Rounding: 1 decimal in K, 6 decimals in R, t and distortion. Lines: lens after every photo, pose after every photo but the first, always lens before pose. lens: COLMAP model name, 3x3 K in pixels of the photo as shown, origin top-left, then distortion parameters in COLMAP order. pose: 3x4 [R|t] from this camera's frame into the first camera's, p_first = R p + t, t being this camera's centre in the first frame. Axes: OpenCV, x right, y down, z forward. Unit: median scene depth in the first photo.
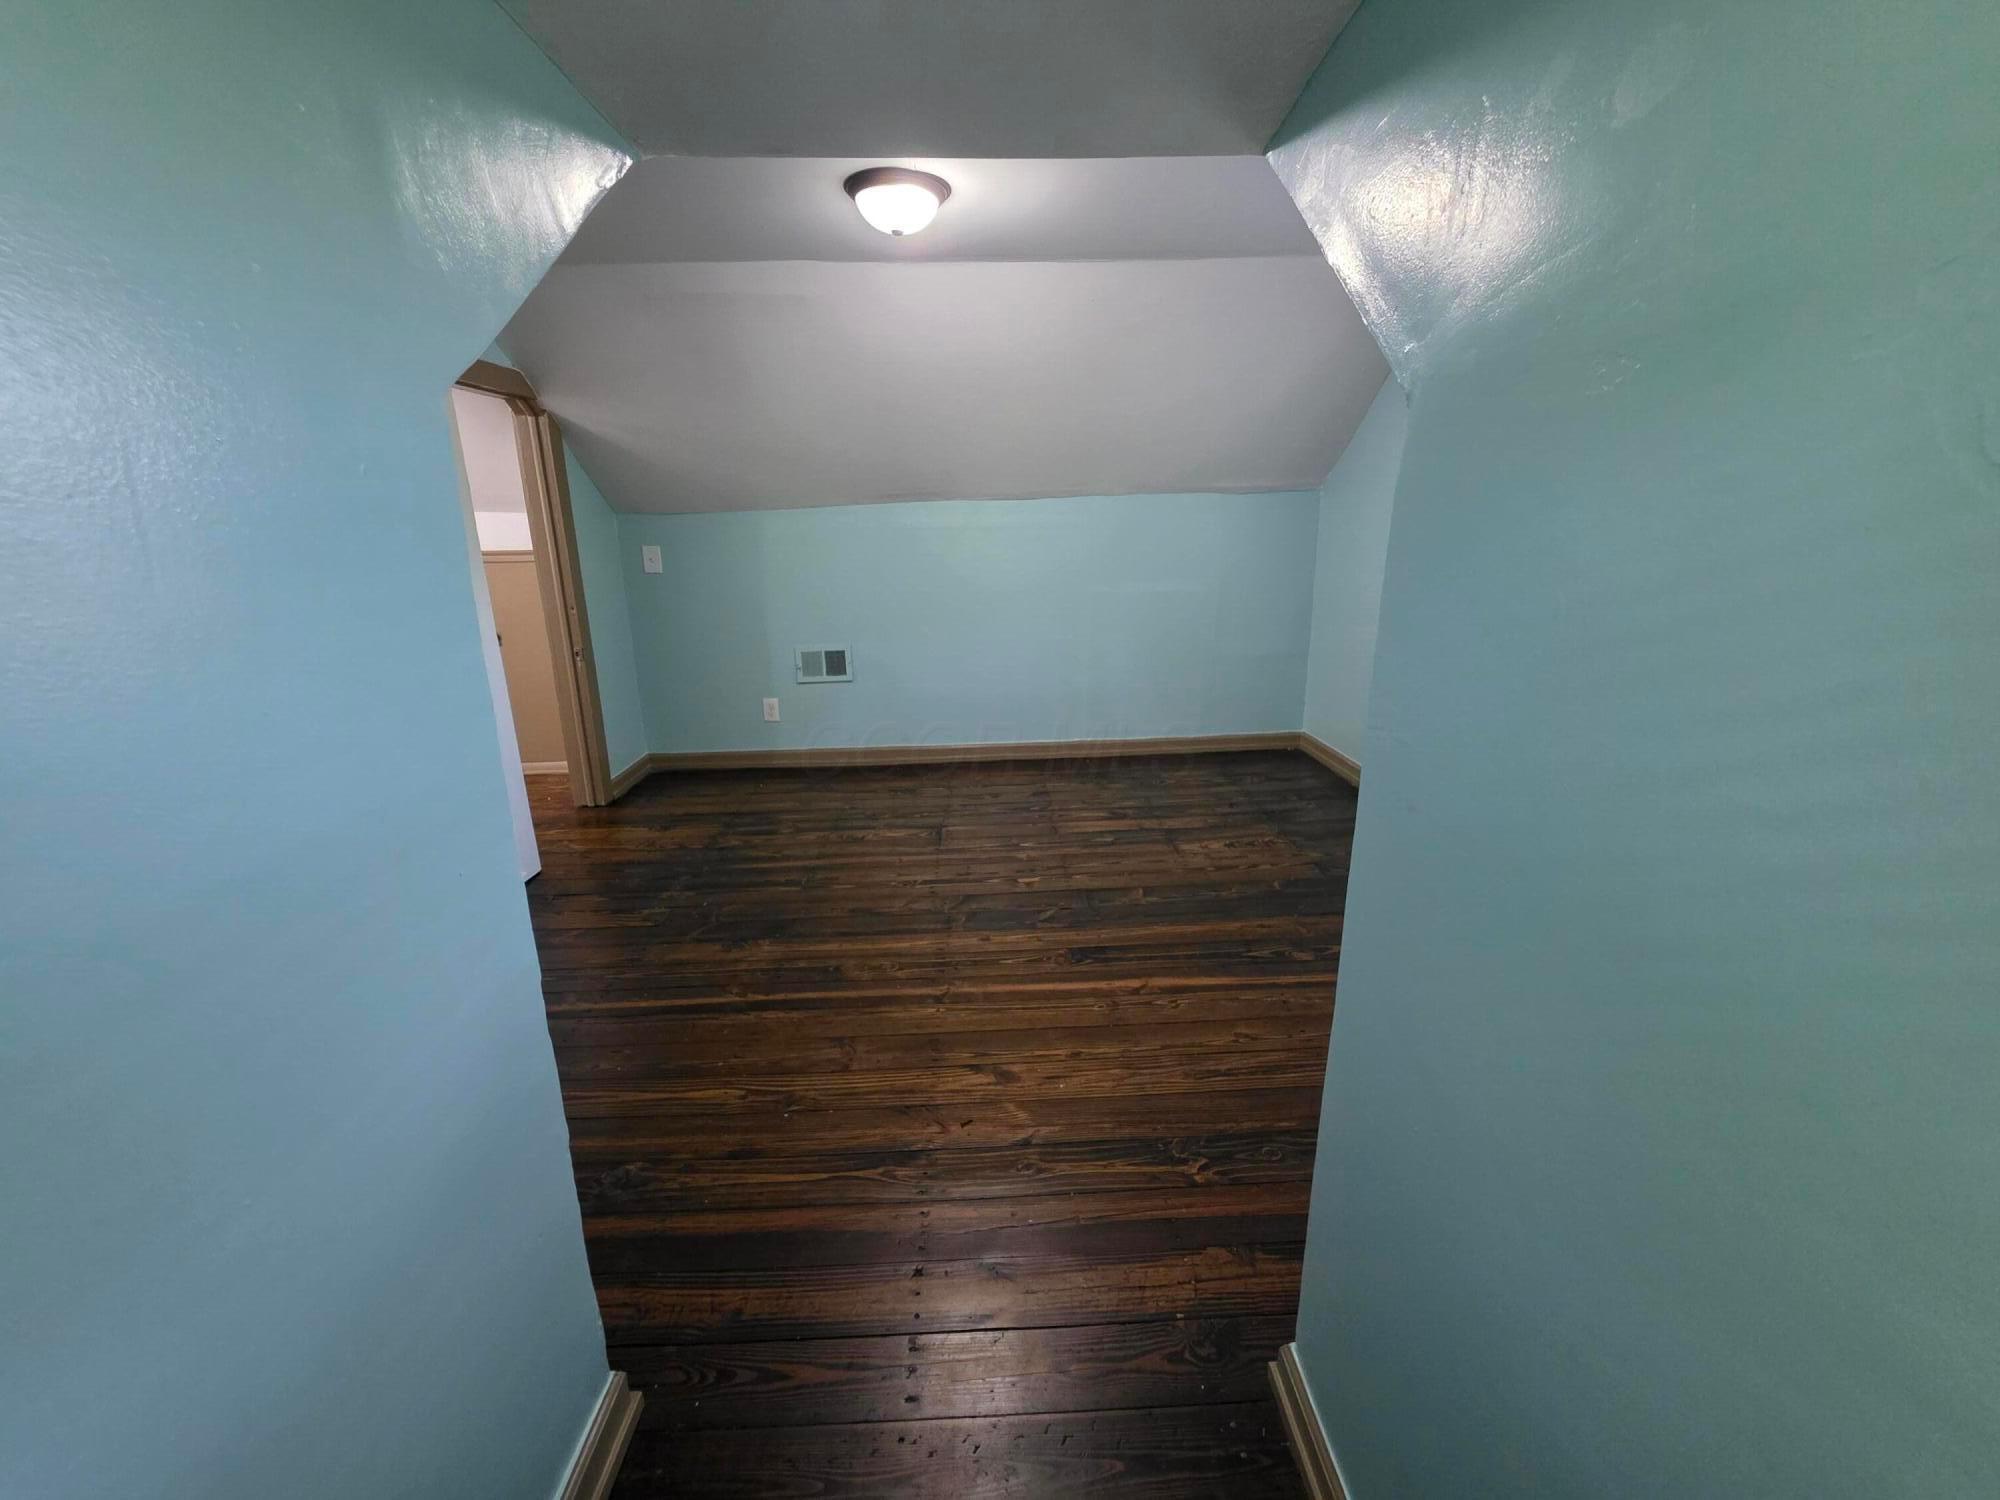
lens RADIAL K [[801.8, 0, 998.7], [0, 801.8, 741.5], [0, 0, 1]] dist [0.001418, -0.000560]
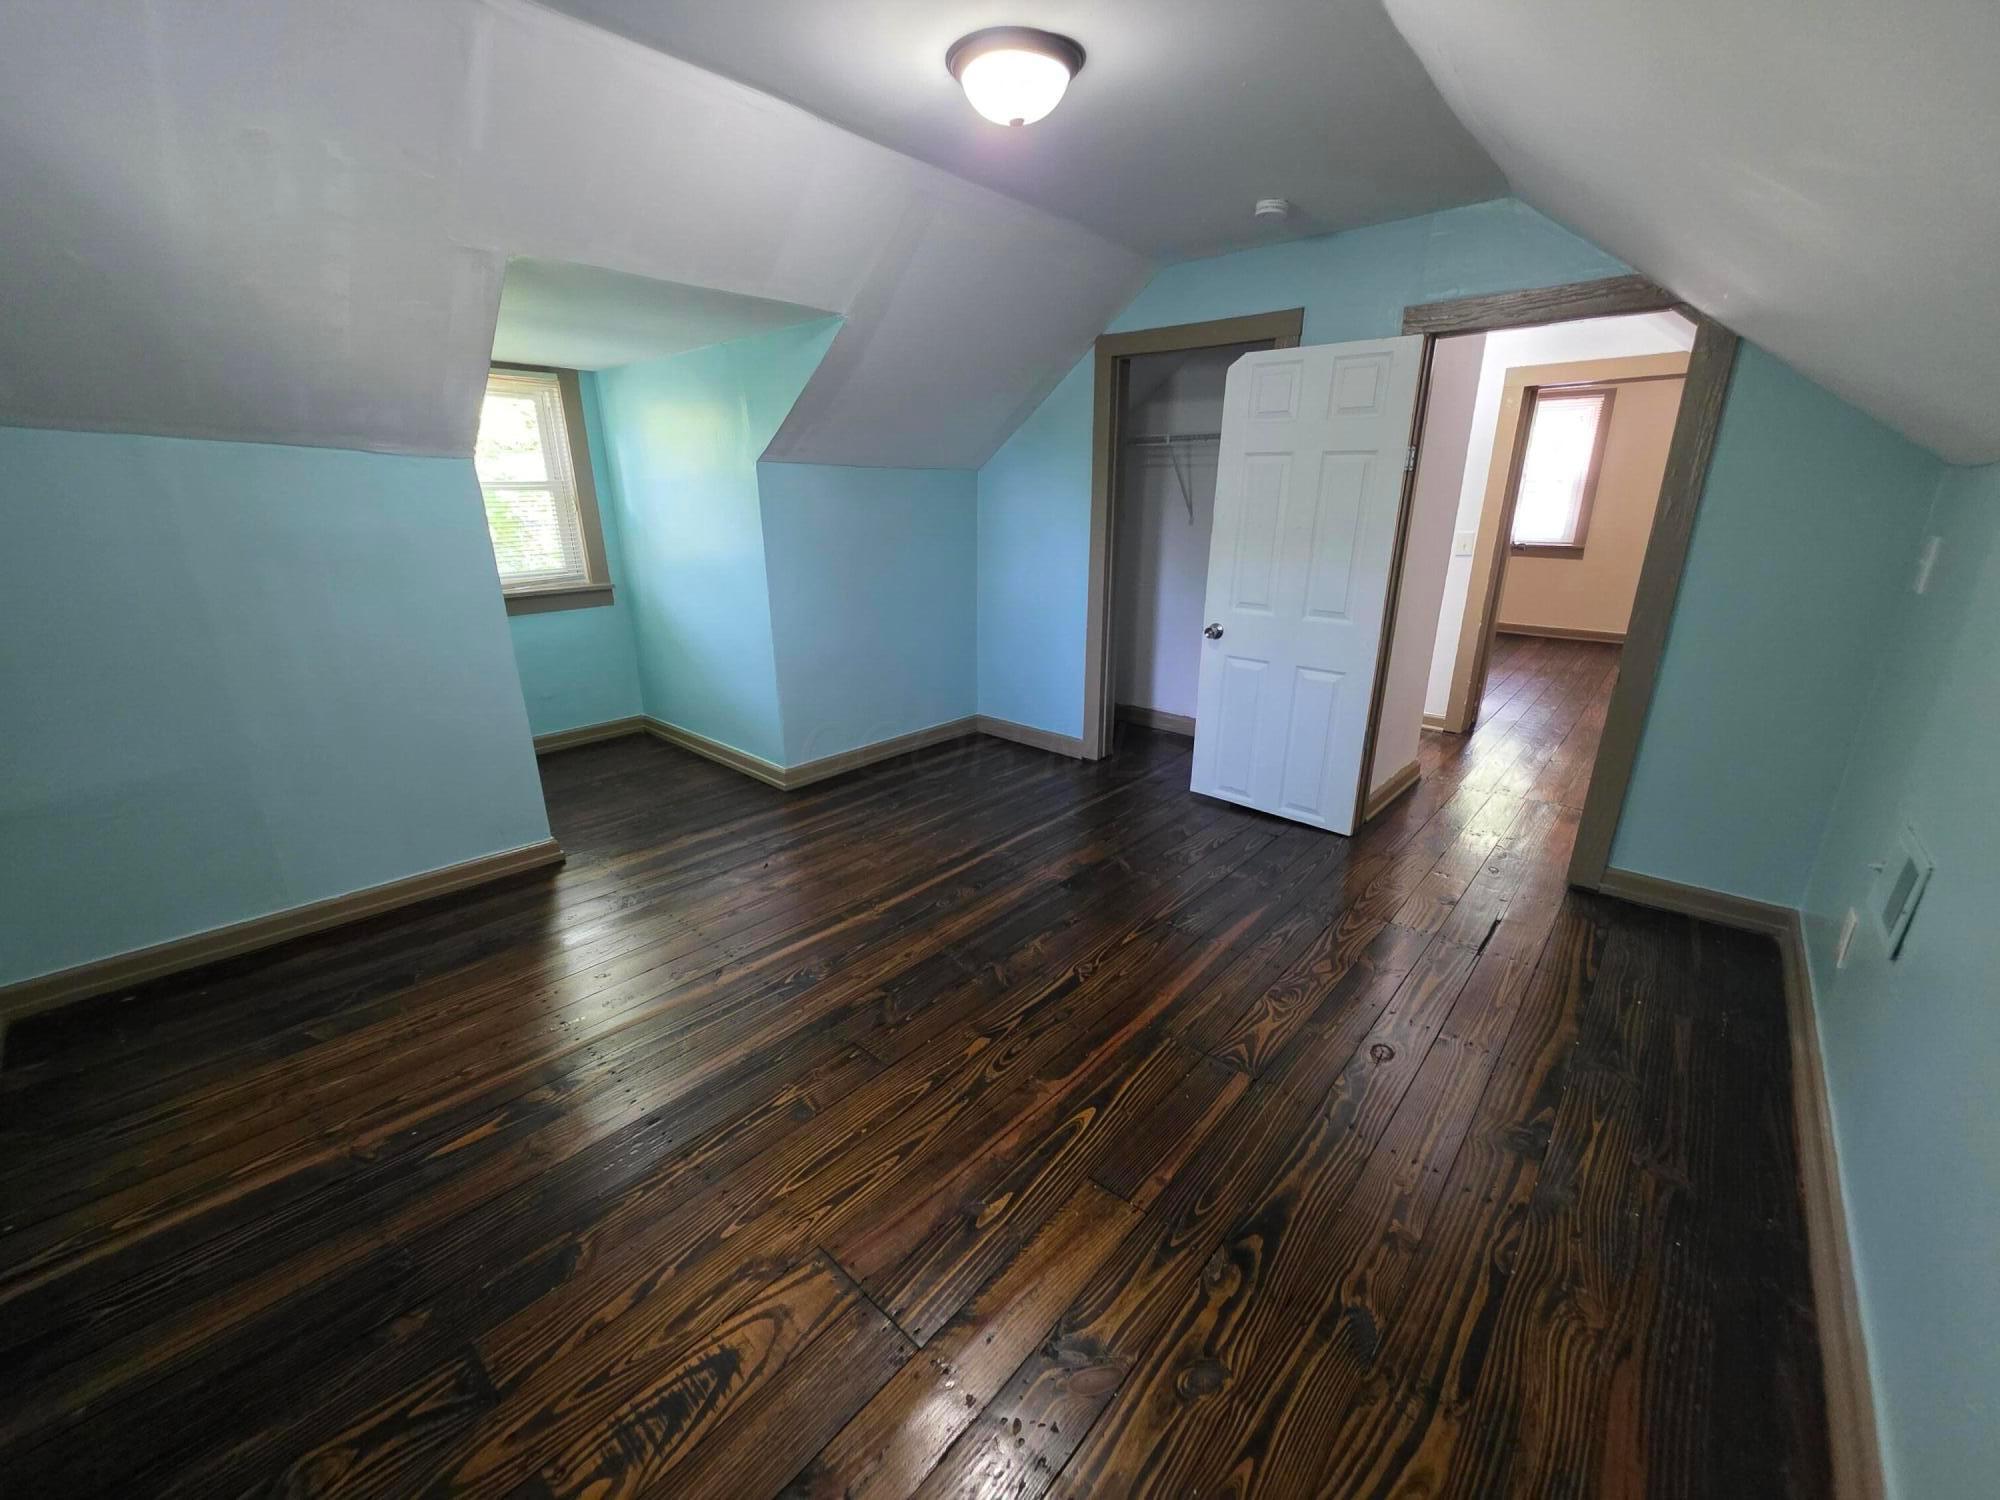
lens RADIAL K [[801.8, 0, 998.7], [0, 801.8, 741.5], [0, 0, 1]] dist [0.001418, -0.000560]
pose [[-0.680697, 0.237042, -0.693154, 0.361913], [-0.180316, 0.862875, 0.472158, -0.307073], [0.710026, 0.446384, -0.544614, 1.075472]]
